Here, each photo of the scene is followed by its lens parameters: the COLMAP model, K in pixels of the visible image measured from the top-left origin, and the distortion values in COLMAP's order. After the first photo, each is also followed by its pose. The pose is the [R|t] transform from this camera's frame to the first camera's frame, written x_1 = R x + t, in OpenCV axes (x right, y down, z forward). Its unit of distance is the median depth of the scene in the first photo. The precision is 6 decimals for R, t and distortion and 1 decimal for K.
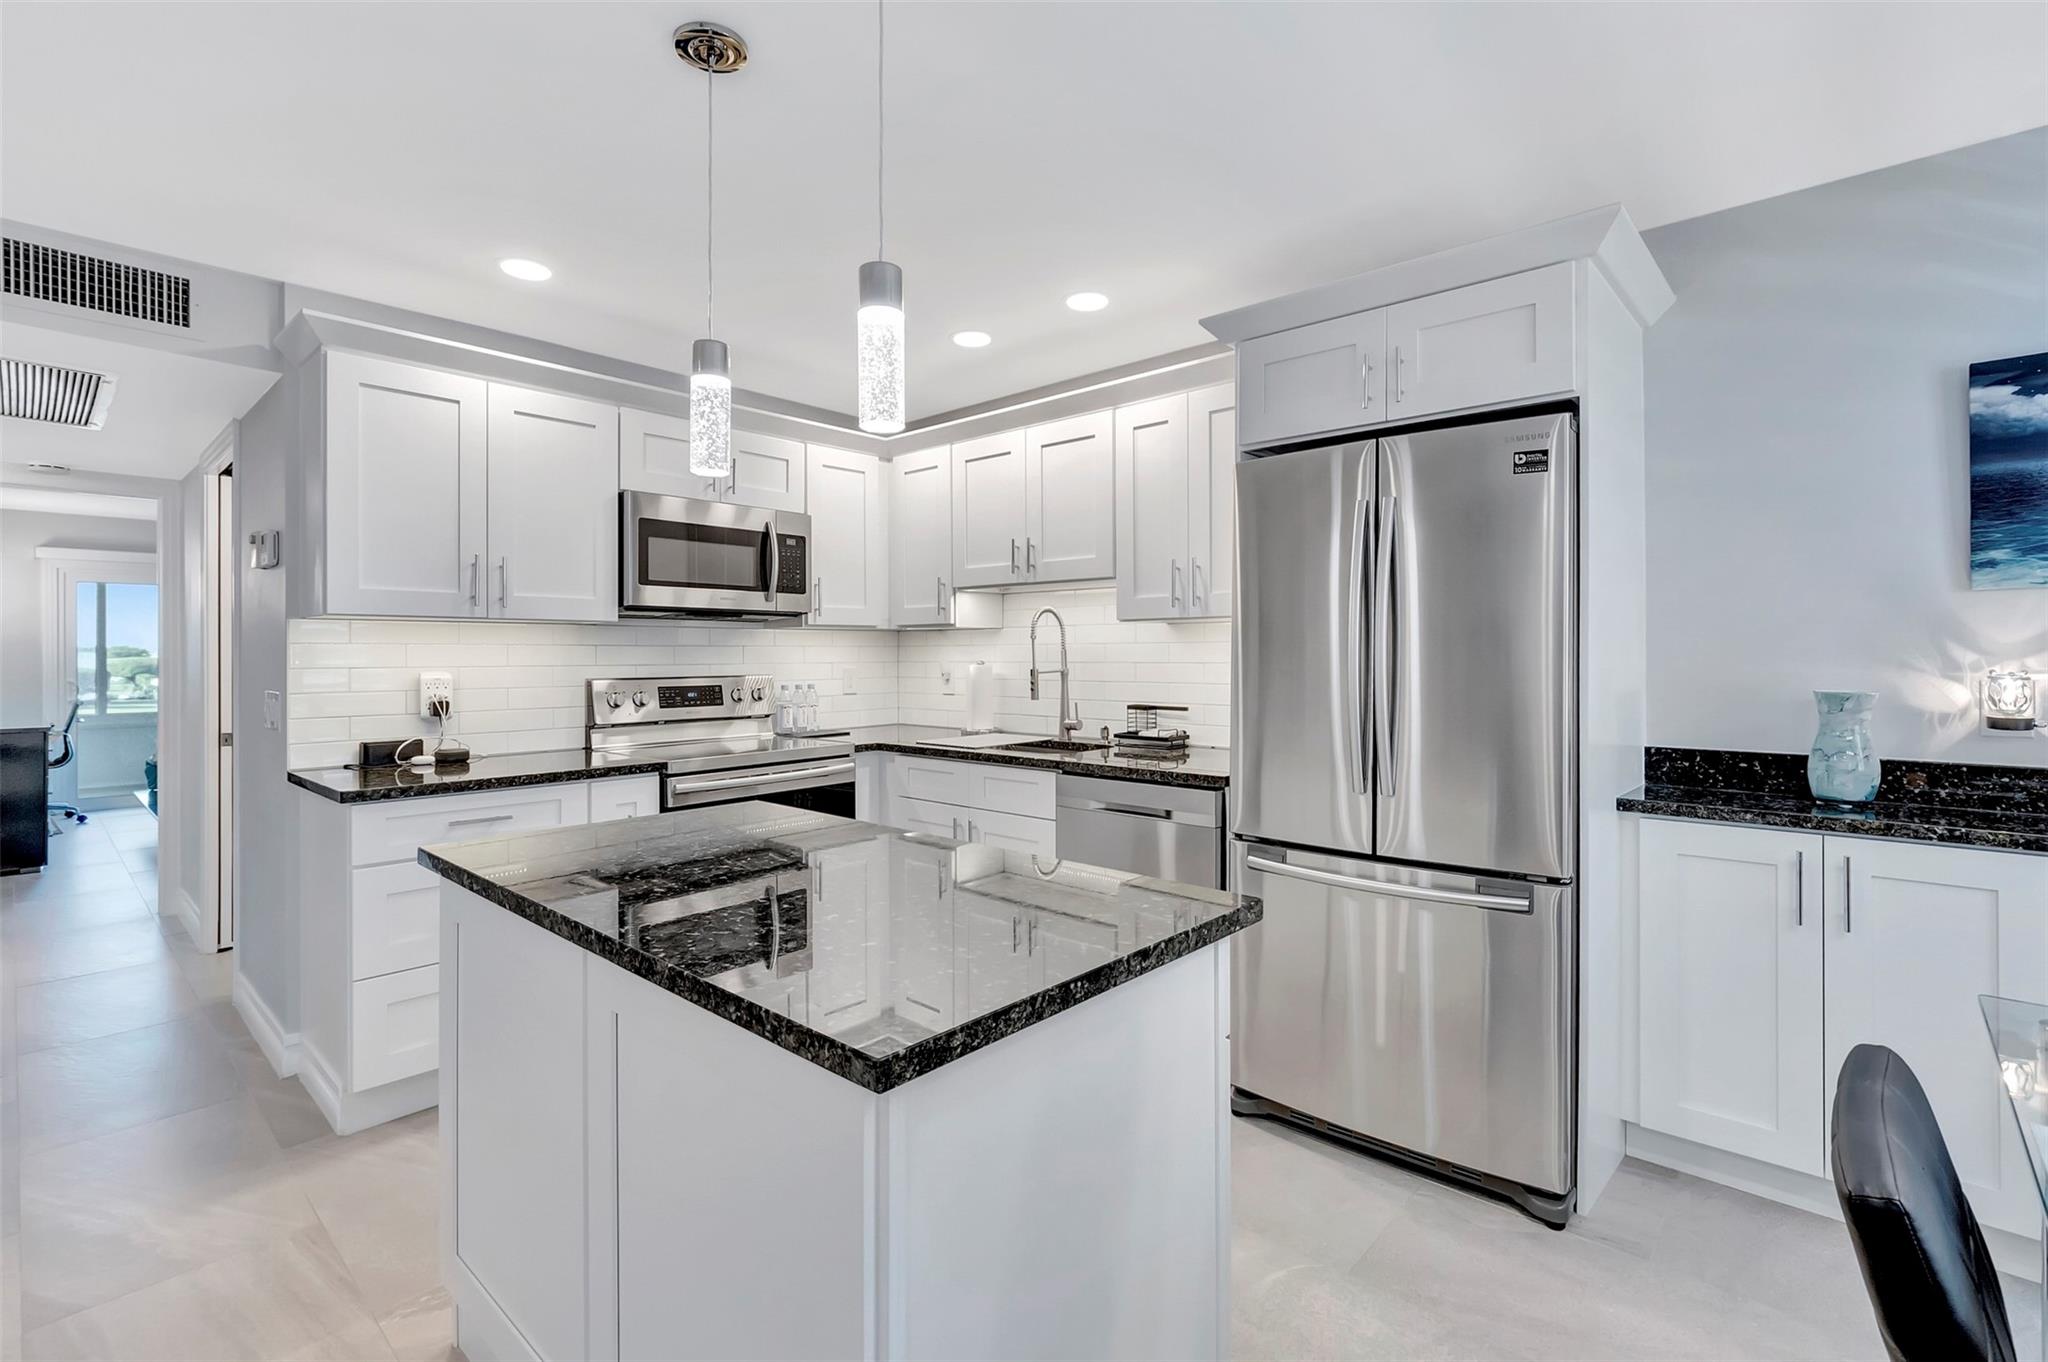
lens RADIAL K [[911.7, 0, 1025.0], [0, 911.7, 660.4], [0, 0, 1]] dist [-0.002710, -0.001004]
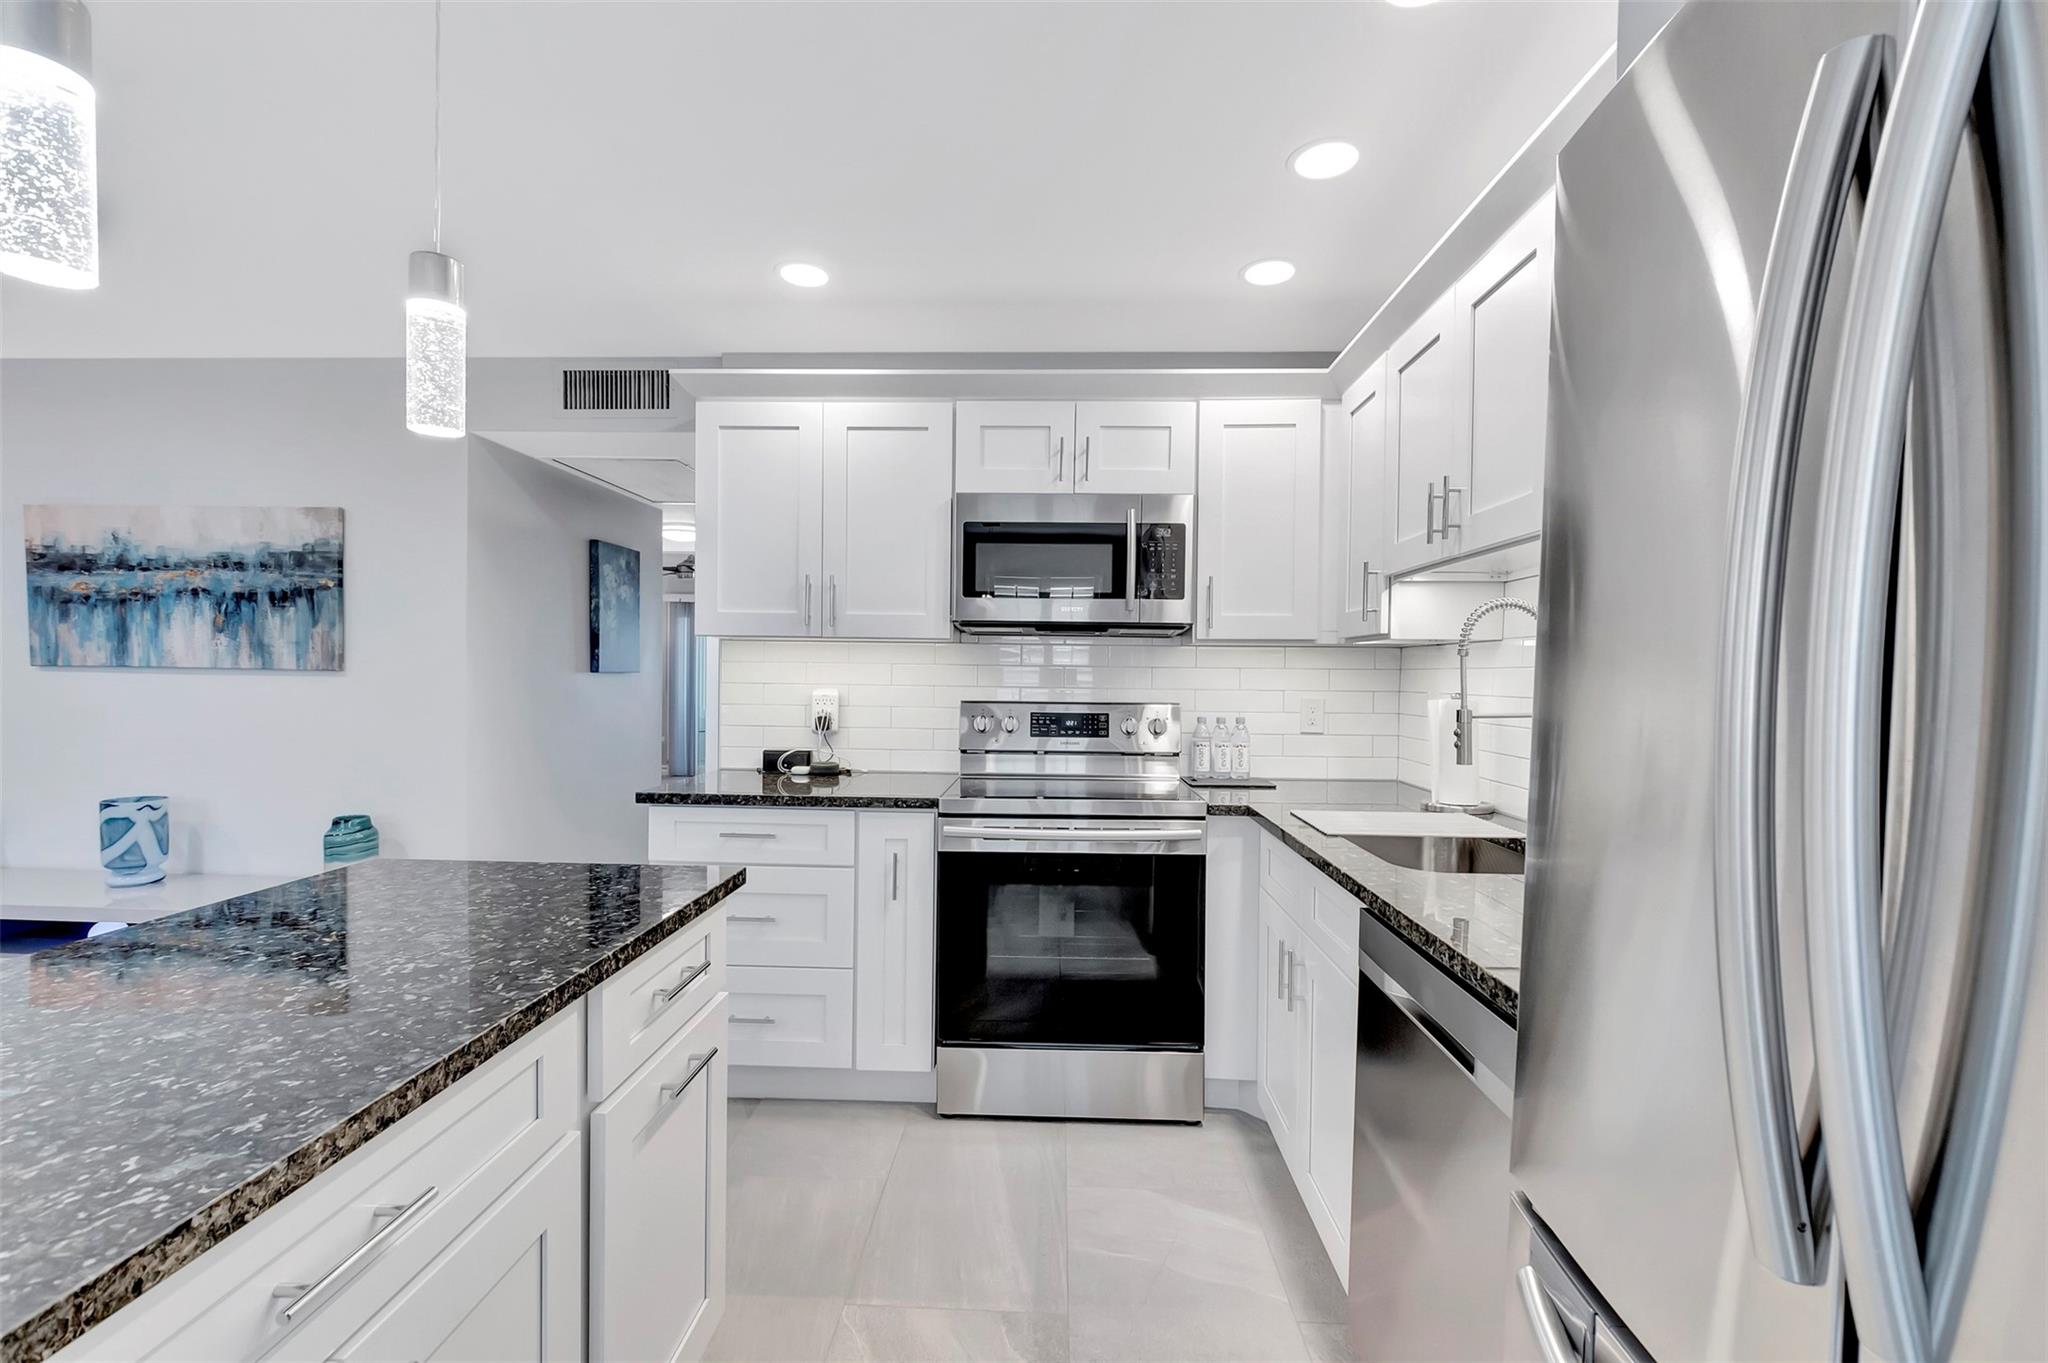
lens RADIAL K [[911.7, 0, 1015.6], [0, 911.7, 690.1], [0, 0, 1]] dist [-0.002710, -0.001004]
pose [[0.631625, 0.025335, -0.774860, 0.320026], [-0.018398, 0.999674, 0.017688, -0.009091], [0.775056, 0.003084, 0.631886, 0.498324]]
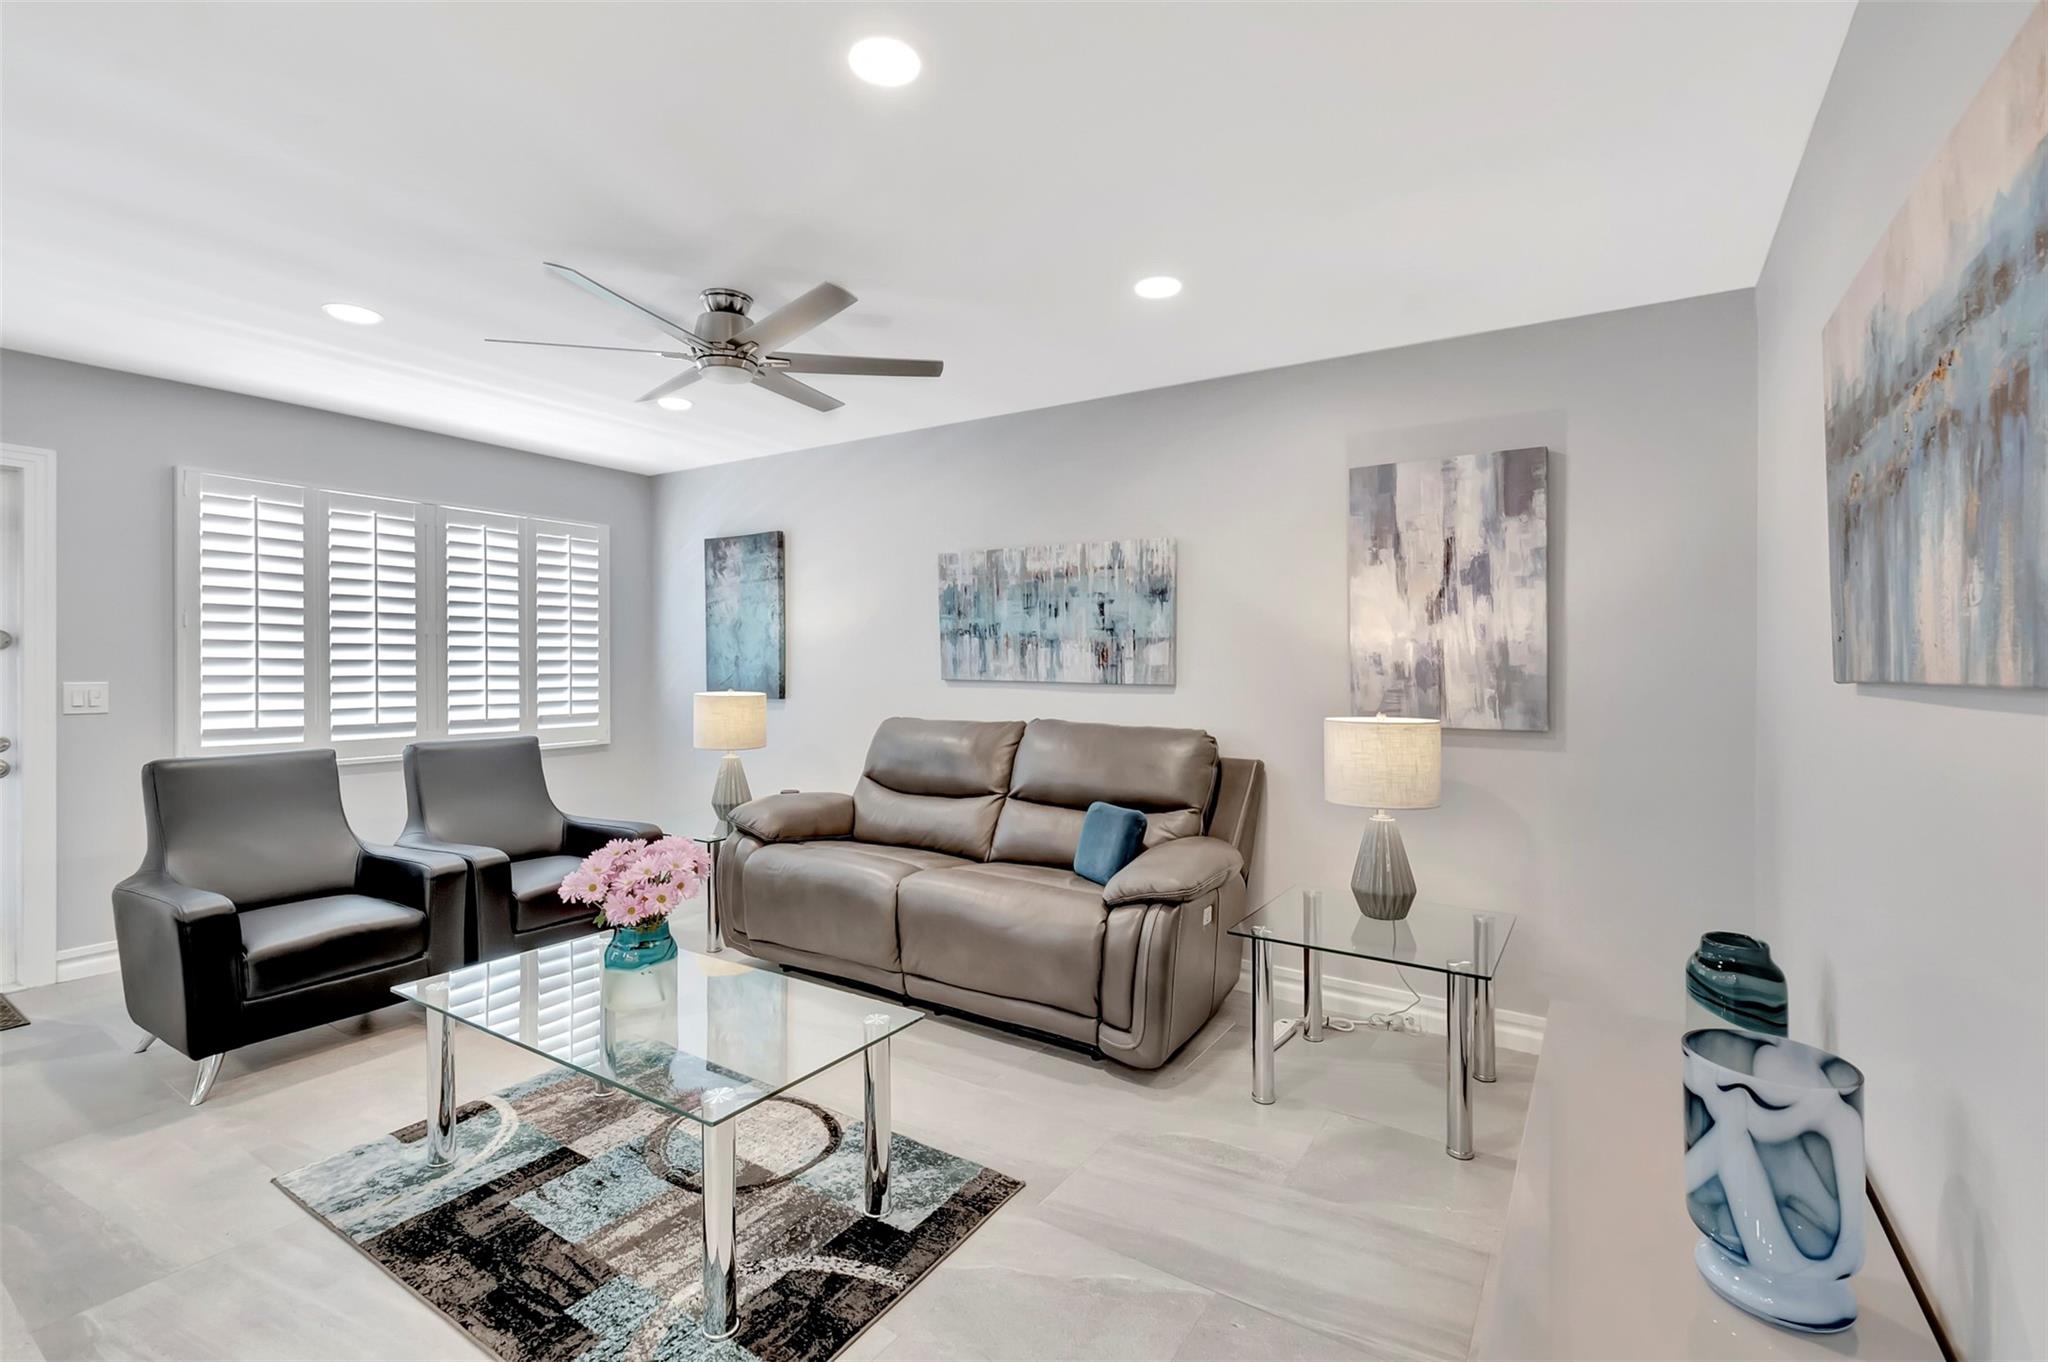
lens RADIAL K [[911.7, 0, 1022.0], [0, 911.7, 679.8], [0, 0, 1]] dist [-0.002710, -0.001004]
pose [[-0.989224, -0.007362, -0.146222, -0.805346], [-0.009976, 0.999803, 0.017153, -0.002377], [0.146067, 0.018427, -0.989103, 0.703779]]
